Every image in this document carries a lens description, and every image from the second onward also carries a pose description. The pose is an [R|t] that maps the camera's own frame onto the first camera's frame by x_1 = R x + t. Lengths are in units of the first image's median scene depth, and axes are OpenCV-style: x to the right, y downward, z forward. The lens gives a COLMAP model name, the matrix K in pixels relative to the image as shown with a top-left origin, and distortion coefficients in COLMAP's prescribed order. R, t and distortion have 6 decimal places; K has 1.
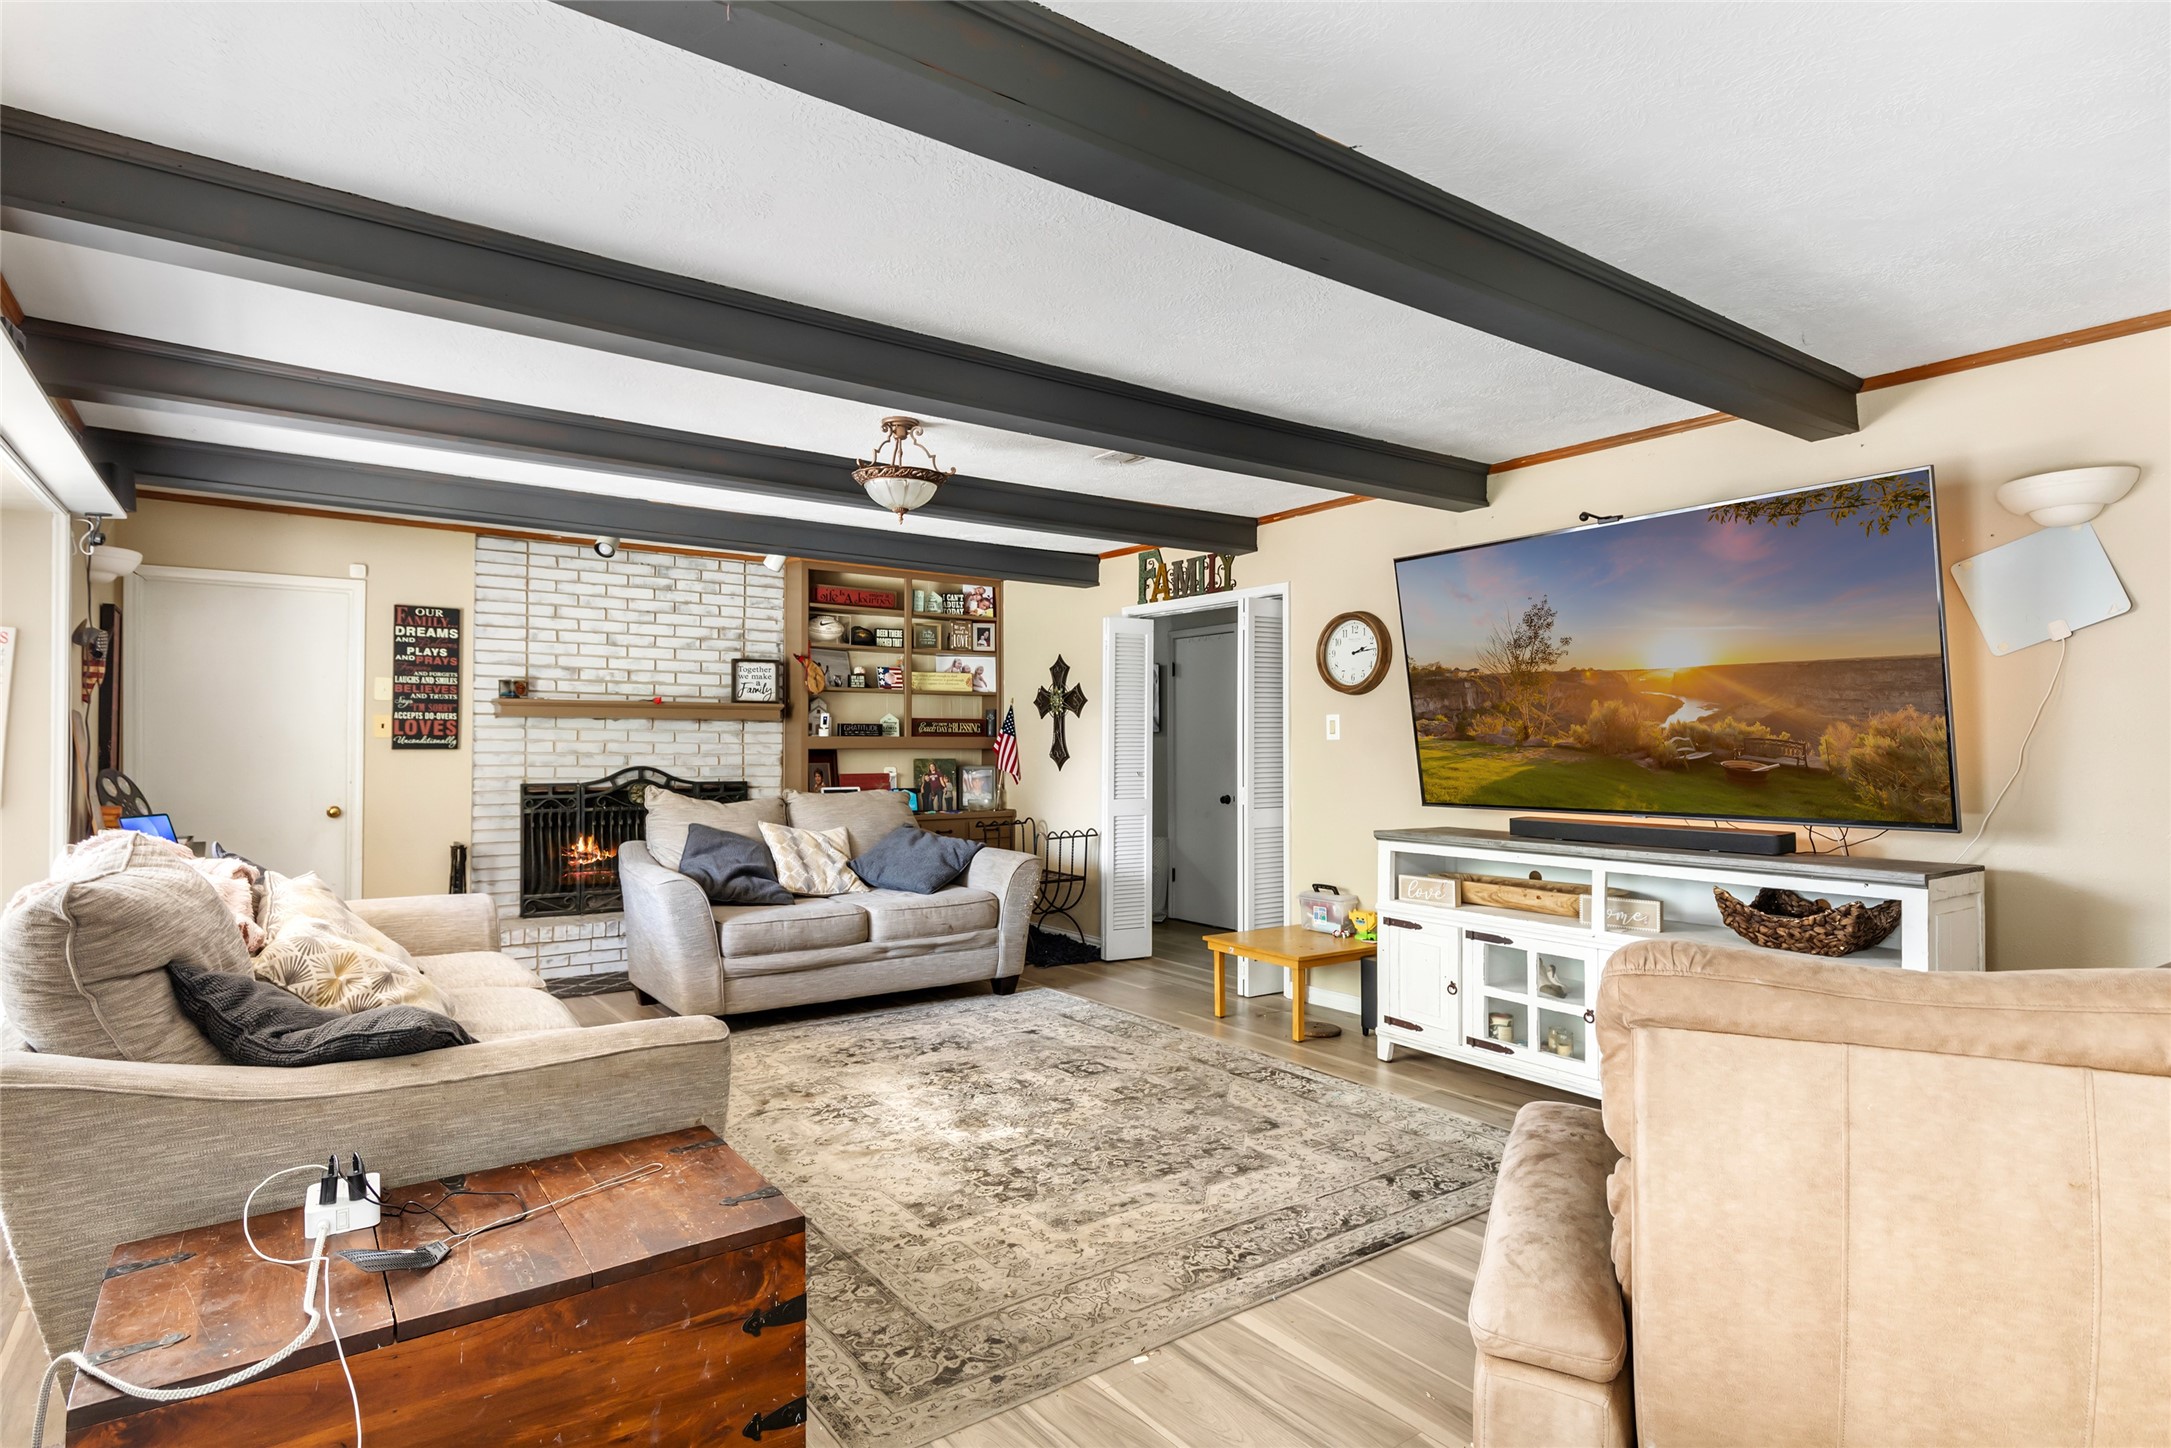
lens RADIAL K [[1134.7, 0, 1075.1], [0, 1134.7, 720.8], [0, 0, 1]] dist [-0.000794, 0.000088]
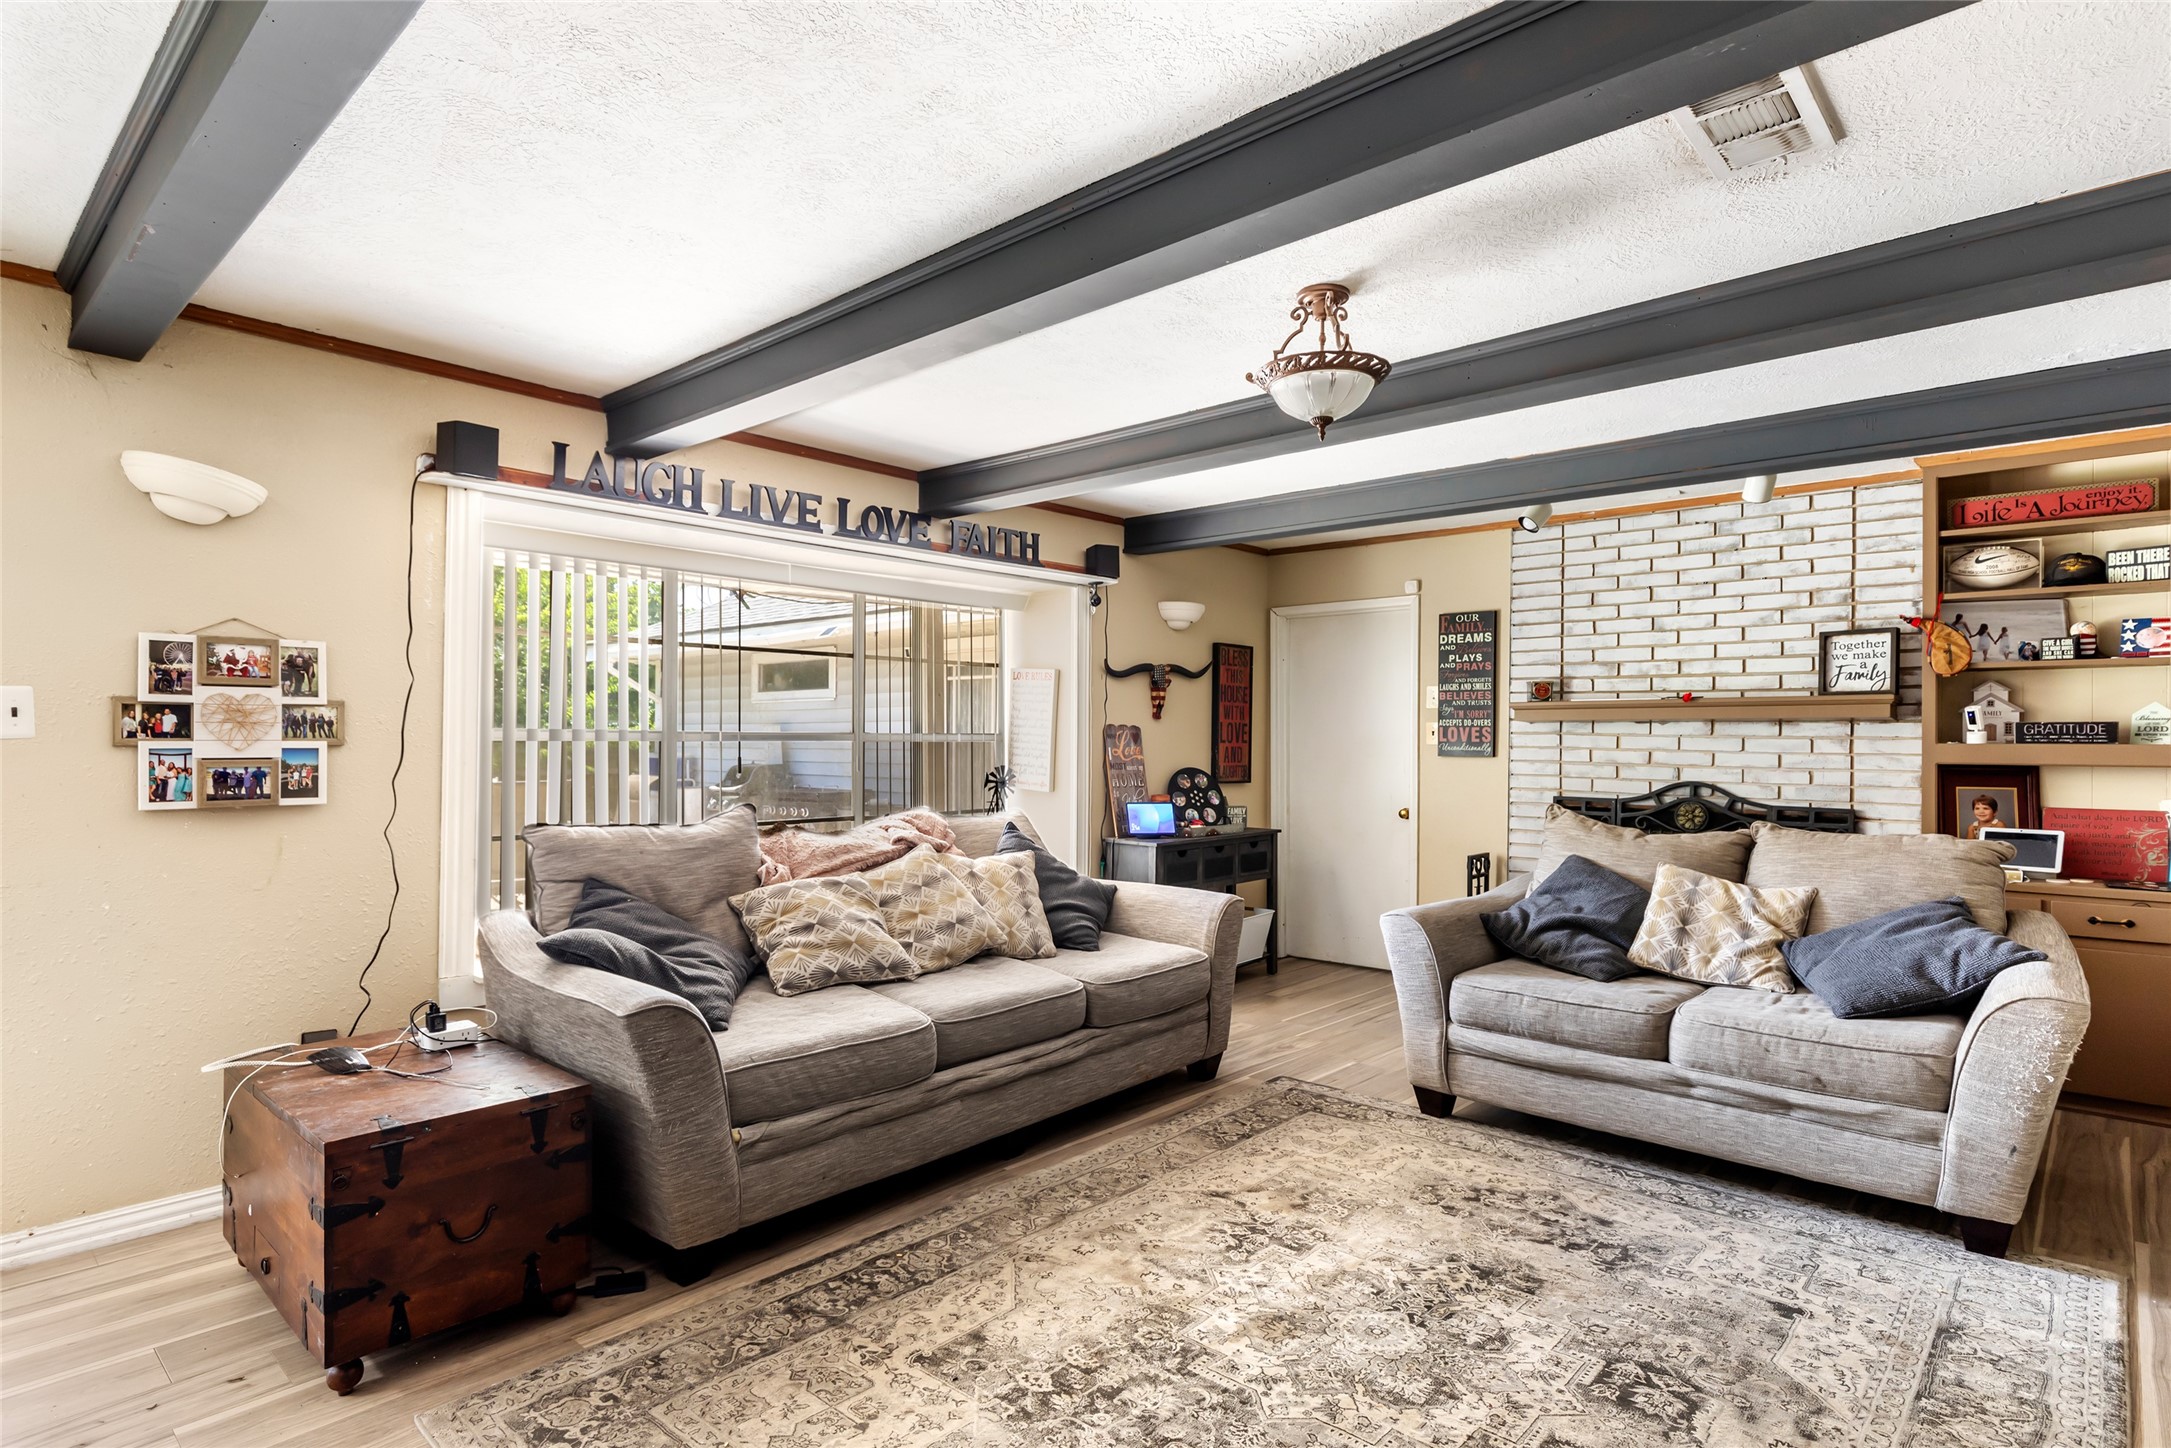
lens RADIAL K [[1134.7, 0, 1075.4], [0, 1134.7, 737.9], [0, 0, 1]] dist [-0.000794, 0.000088]
pose [[0.198309, -0.004116, -0.980131, 0.334247], [0.012208, 0.999924, -0.001729, 0.006560], [0.980064, -0.011623, 0.198344, 0.473162]]
